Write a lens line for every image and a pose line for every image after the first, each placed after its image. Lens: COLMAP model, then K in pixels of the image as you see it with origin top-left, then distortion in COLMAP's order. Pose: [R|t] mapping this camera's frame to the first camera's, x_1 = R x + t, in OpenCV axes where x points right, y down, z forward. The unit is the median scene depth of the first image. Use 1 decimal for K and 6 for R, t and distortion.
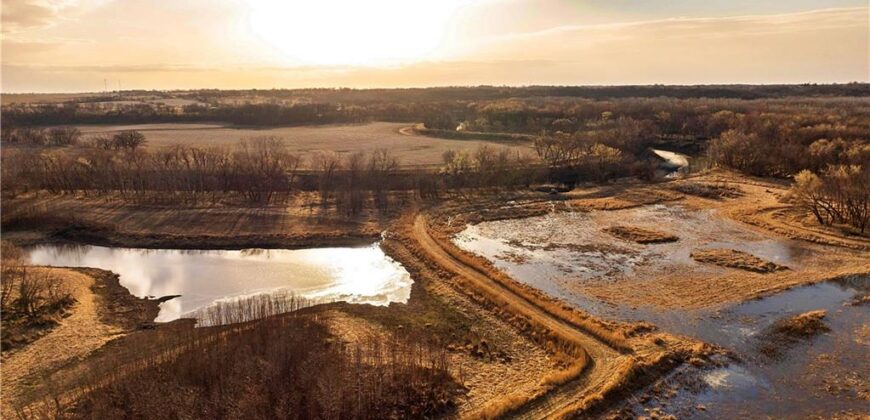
lens RADIAL K [[618.3, 0, 435.3], [0, 618.3, 206.0], [0, 0, 1]] dist [-0.045221, 0.041888]
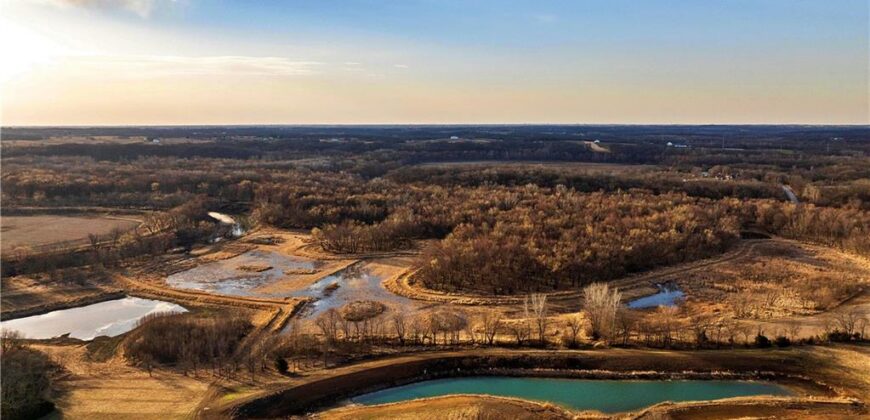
lens RADIAL K [[618.3, 0, 443.5], [0, 618.3, 206.4], [0, 0, 1]] dist [-0.045221, 0.041888]
pose [[0.684460, -0.085492, 0.724020, -0.664546], [0.127826, 0.991790, -0.003731, -0.065583], [-0.717757, 0.095102, 0.689768, -0.850391]]
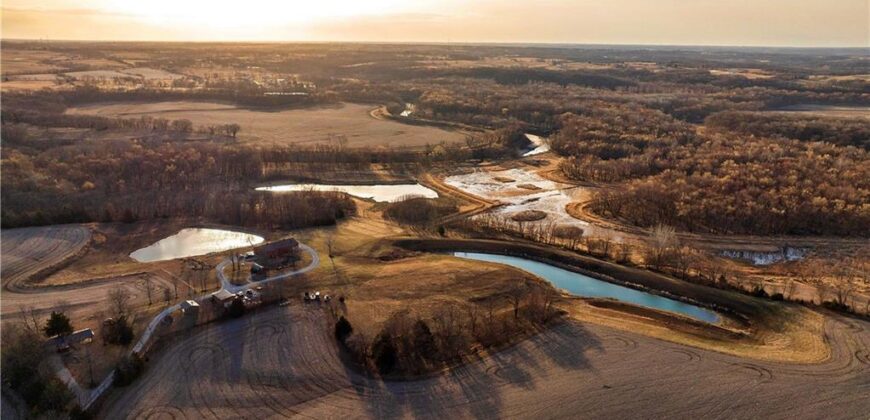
lens RADIAL K [[618.3, 0, 440.6], [0, 618.3, 207.0], [0, 0, 1]] dist [-0.045221, 0.041888]
pose [[0.989847, -0.012931, 0.141547, -0.369179], [0.001794, 0.996910, 0.078531, -0.053352], [-0.142125, -0.077480, 0.986812, -1.782302]]
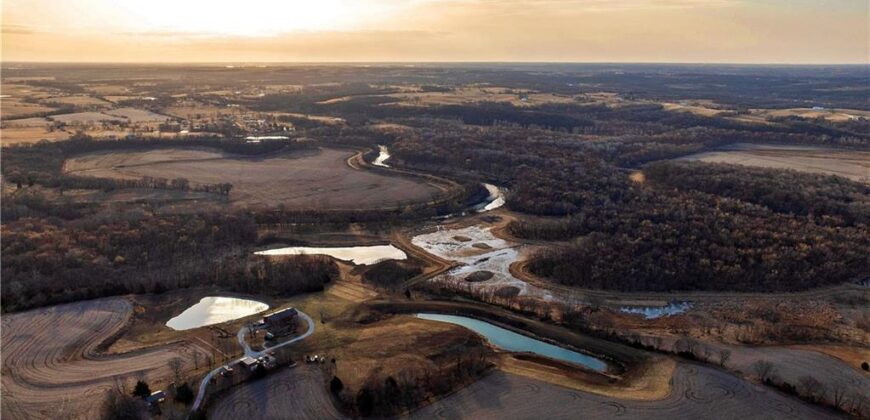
lens RADIAL K [[618.3, 0, 437.1], [0, 618.3, 210.3], [0, 0, 1]] dist [-0.045221, 0.041888]
pose [[0.984430, -0.028857, 0.173393, -0.395862], [0.019065, 0.998142, 0.057878, -0.301398], [-0.174741, -0.053671, 0.983151, -2.302783]]
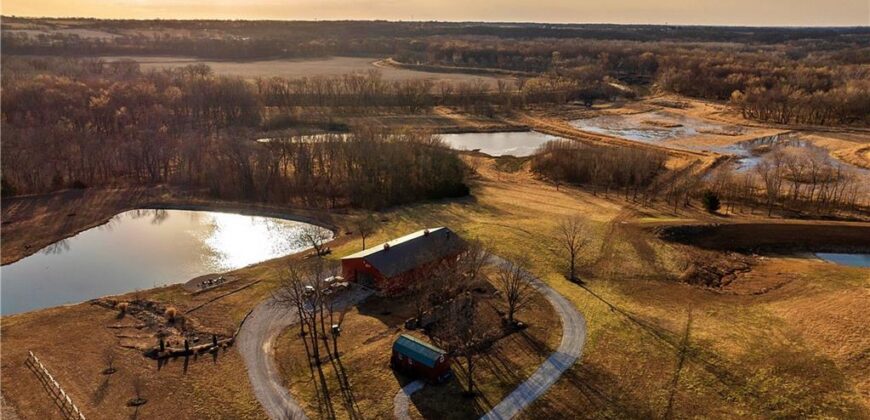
lens RADIAL K [[618.3, 0, 434.6], [0, 618.3, 206.2], [0, 0, 1]] dist [-0.045221, 0.041888]
pose [[0.979339, -0.036299, 0.198943, -0.654606], [0.015637, 0.994406, 0.104462, 0.080675], [-0.201622, -0.099193, 0.974428, -0.636275]]
